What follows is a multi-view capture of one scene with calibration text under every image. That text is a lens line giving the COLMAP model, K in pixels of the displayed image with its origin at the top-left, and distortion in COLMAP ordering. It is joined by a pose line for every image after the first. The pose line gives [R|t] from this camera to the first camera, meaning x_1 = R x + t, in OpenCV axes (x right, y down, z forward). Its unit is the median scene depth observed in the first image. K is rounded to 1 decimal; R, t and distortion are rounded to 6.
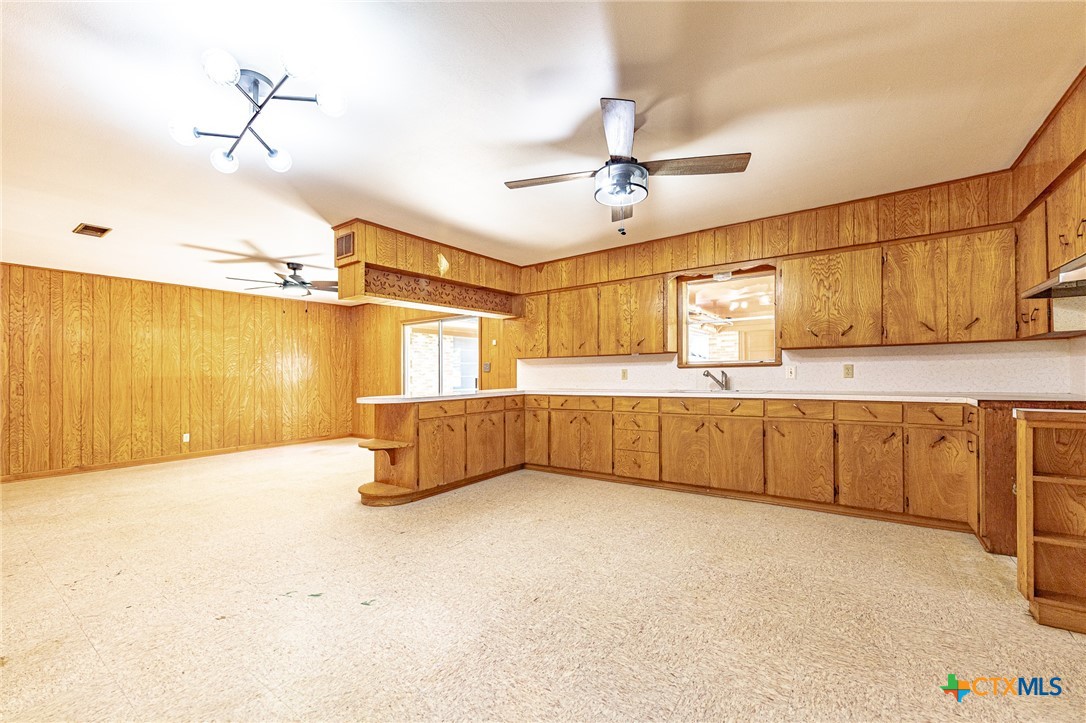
lens RADIAL K [[448.3, 0, 545.9], [0, 448.3, 367.4], [0, 0, 1]] dist [0.006014, -0.000303]
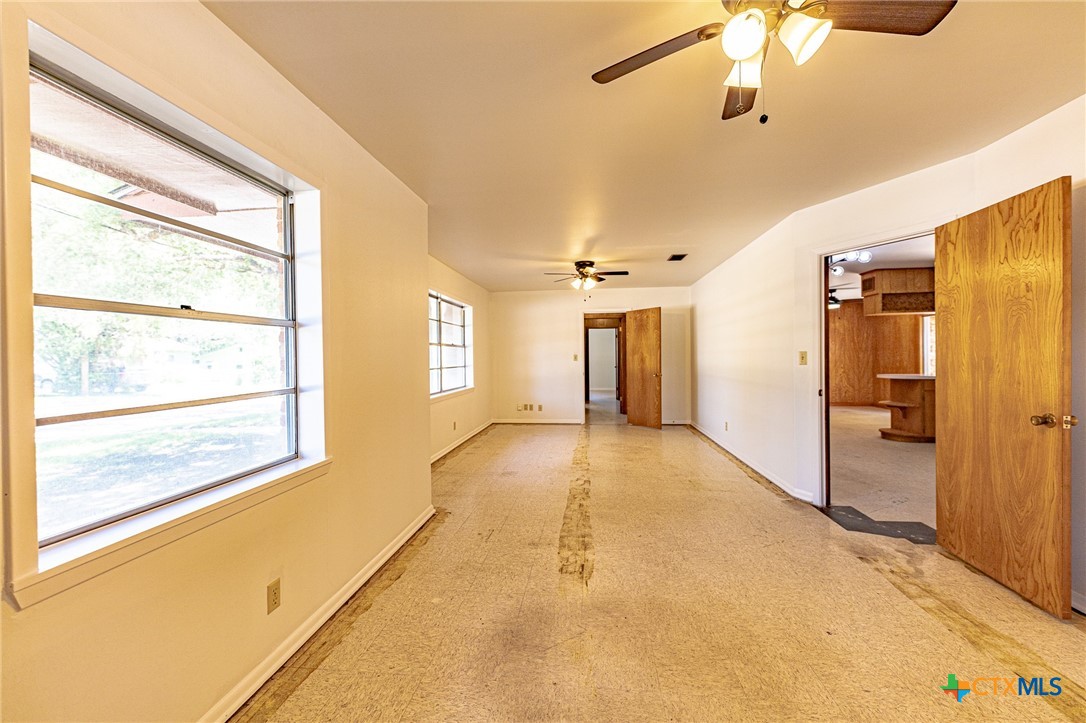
lens RADIAL K [[448.3, 0, 532.4], [0, 448.3, 362.1], [0, 0, 1]] dist [0.006014, -0.000303]
pose [[0.495469, 0.007081, -0.868597, 0.373606], [0.031279, 0.999173, 0.025988, -0.059354], [0.868062, -0.040045, 0.494838, -0.886353]]
